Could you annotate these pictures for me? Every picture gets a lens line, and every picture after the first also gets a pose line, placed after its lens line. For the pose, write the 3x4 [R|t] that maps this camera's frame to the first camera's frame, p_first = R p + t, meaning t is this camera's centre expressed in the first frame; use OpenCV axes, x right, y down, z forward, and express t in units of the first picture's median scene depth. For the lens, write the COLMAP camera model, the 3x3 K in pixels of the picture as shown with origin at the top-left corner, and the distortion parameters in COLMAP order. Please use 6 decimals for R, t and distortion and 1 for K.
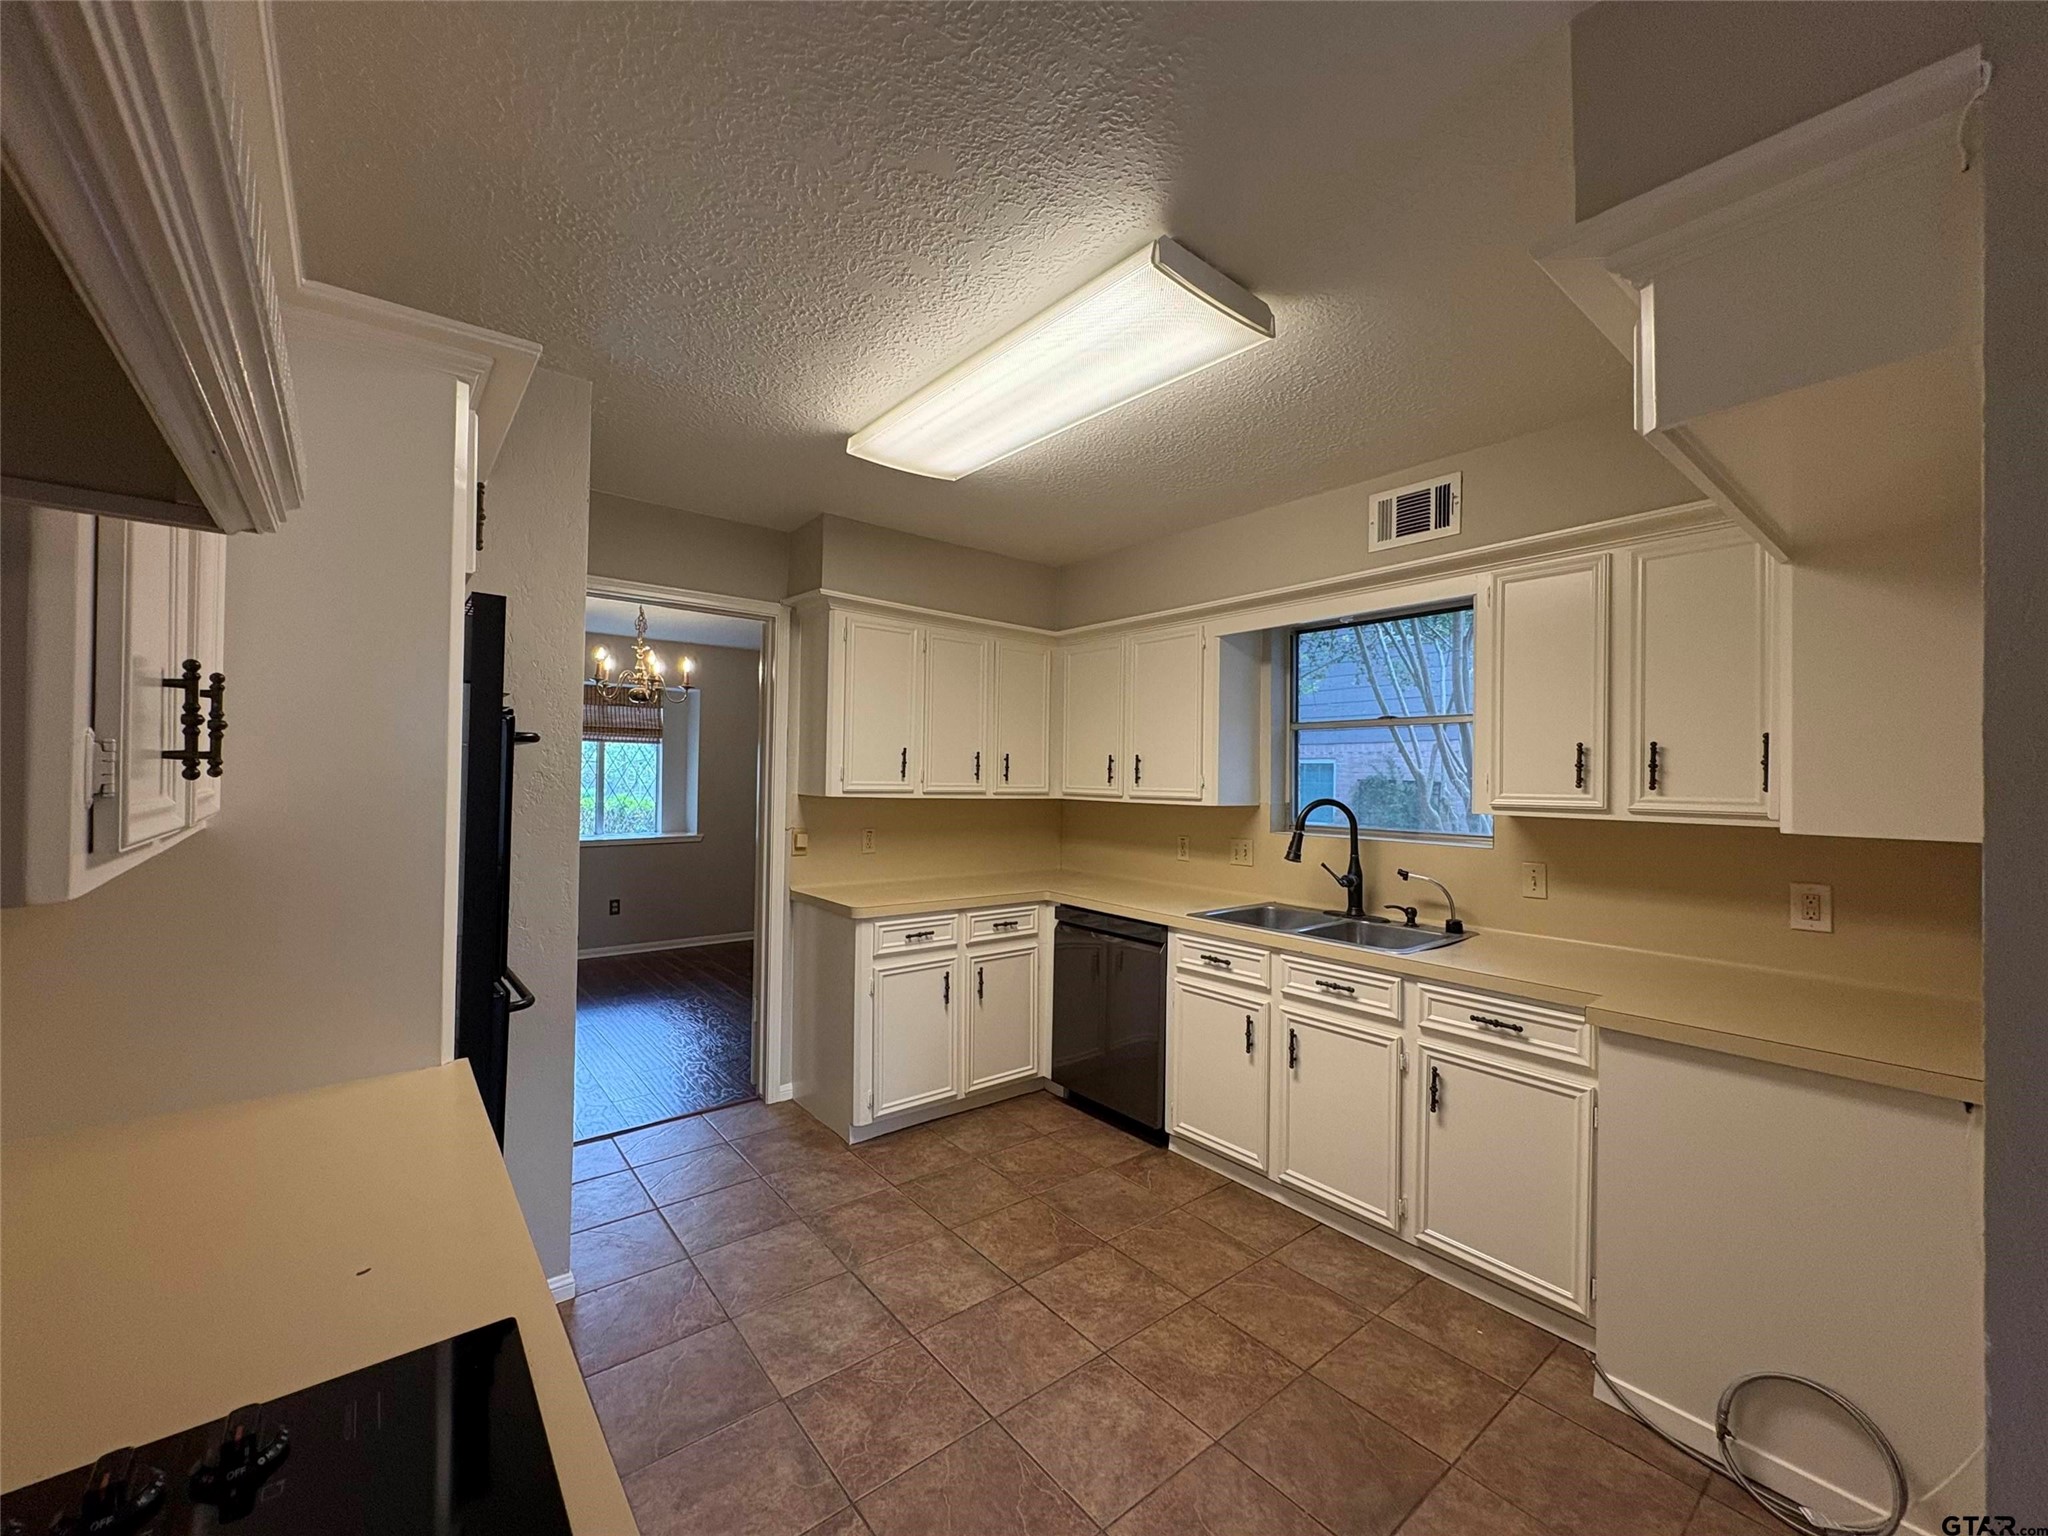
lens RADIAL K [[821.4, 0, 1026.1], [0, 821.4, 773.5], [0, 0, 1]] dist [0.002266, -0.000162]
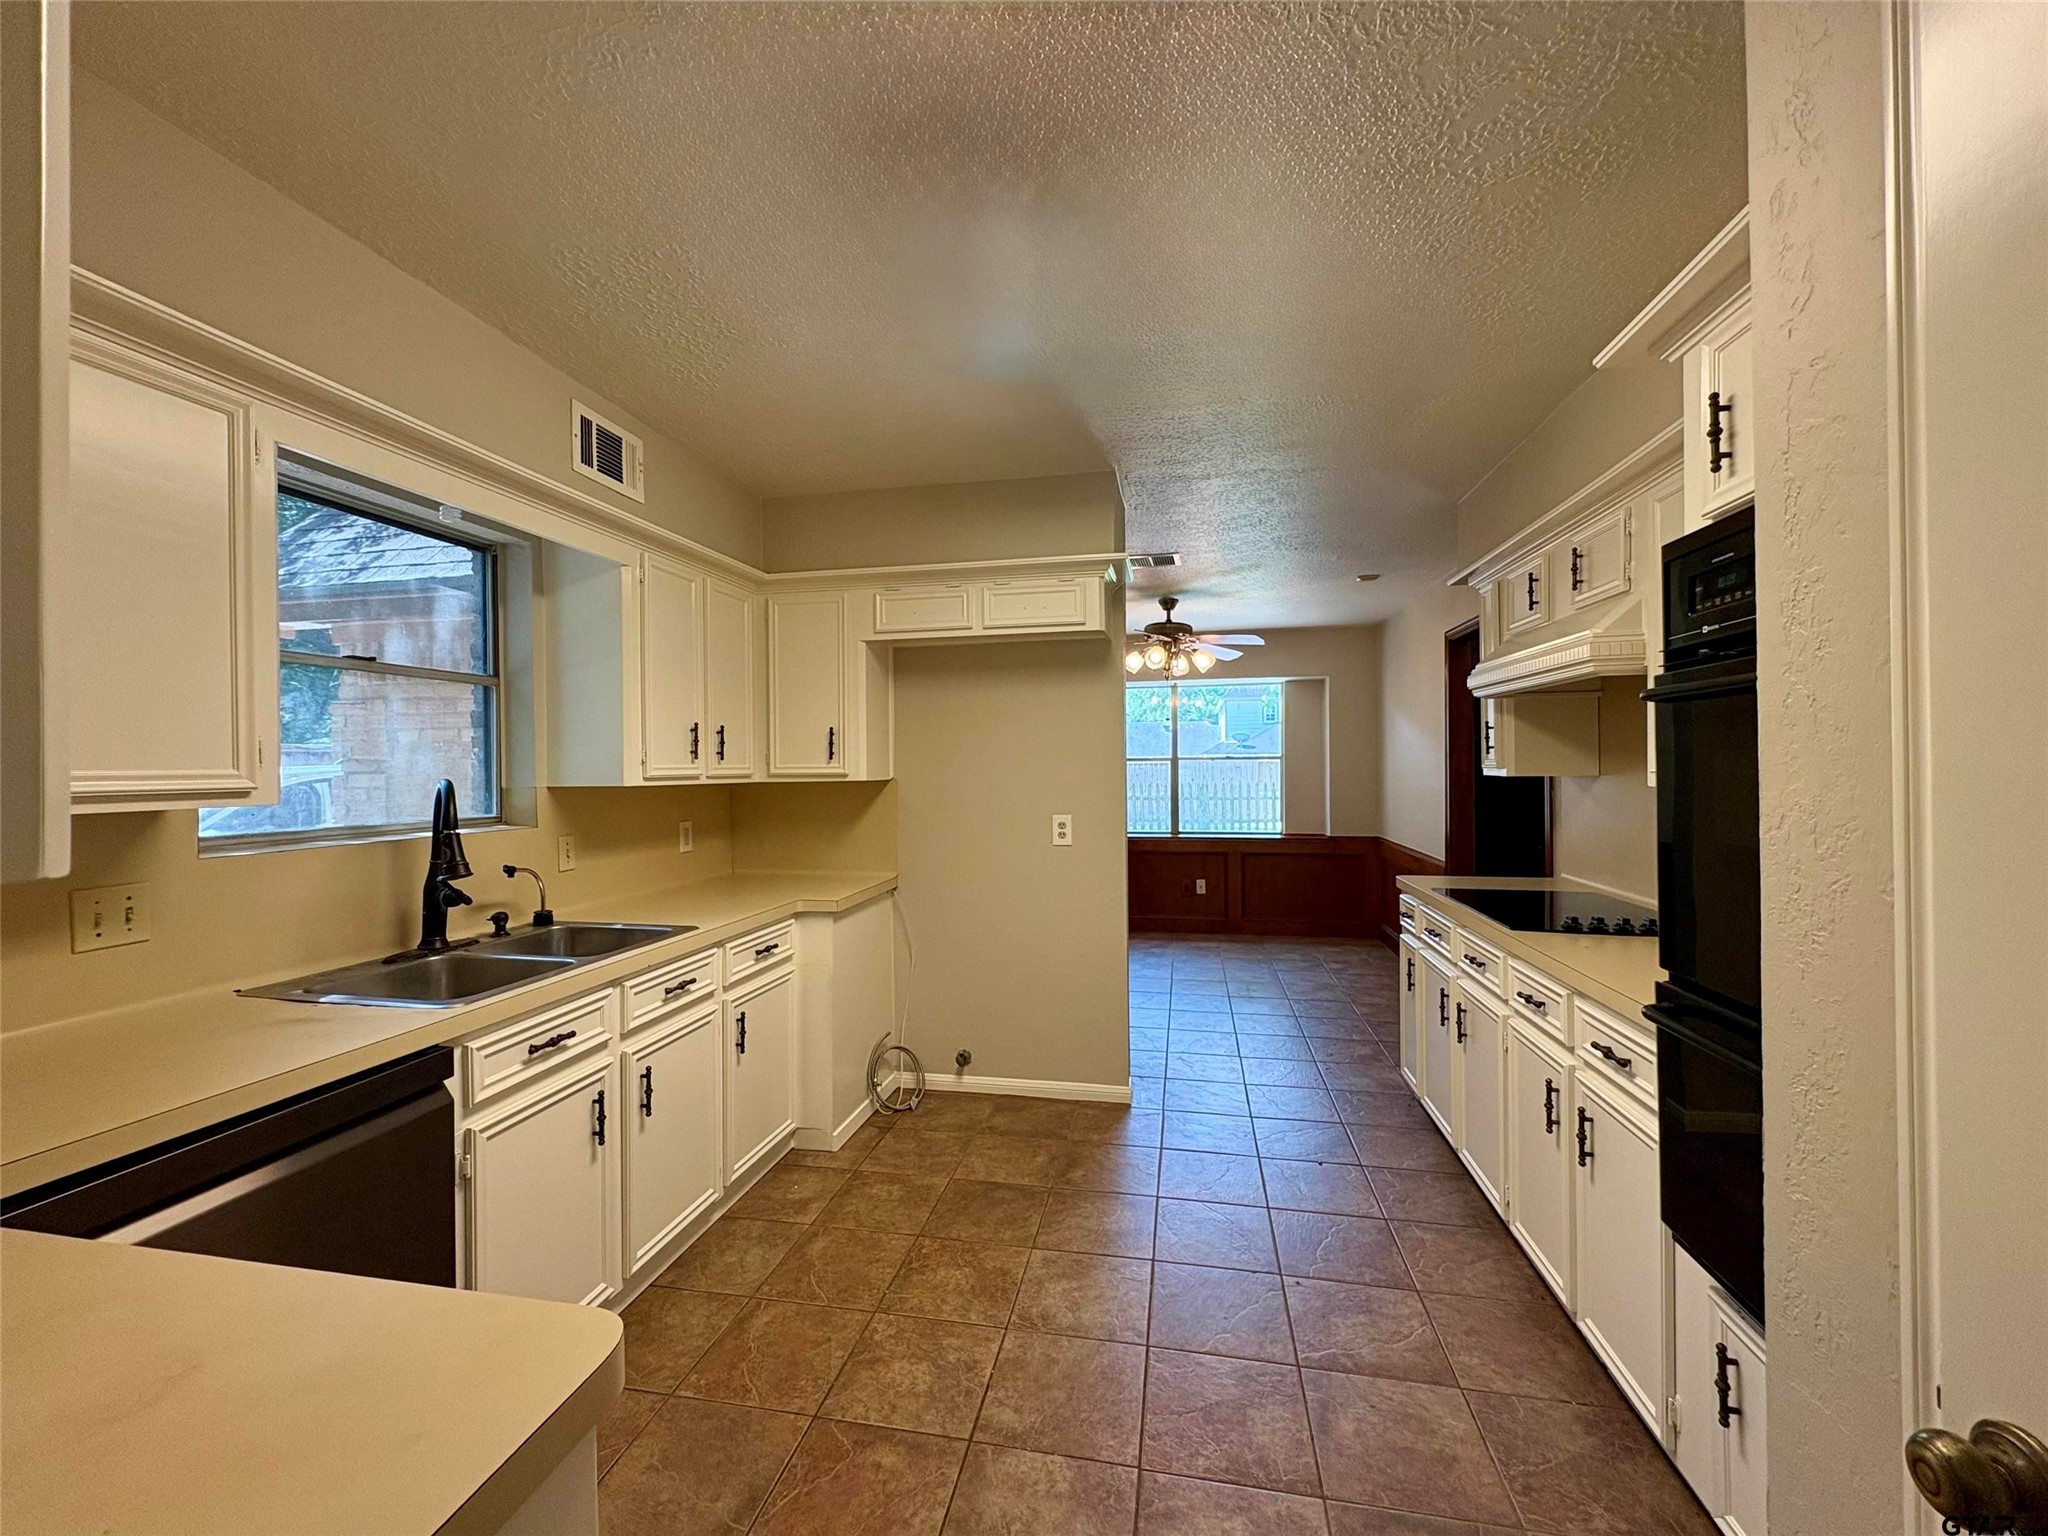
lens RADIAL K [[821.4, 0, 1020.0], [0, 821.4, 768.0], [0, 0, 1]] dist [0.002266, -0.000162]
pose [[-0.638898, -0.010298, 0.769222, -0.609482], [-0.006928, 0.999947, 0.007632, 0.018519], [-0.769260, -0.000454, -0.638936, 1.472896]]
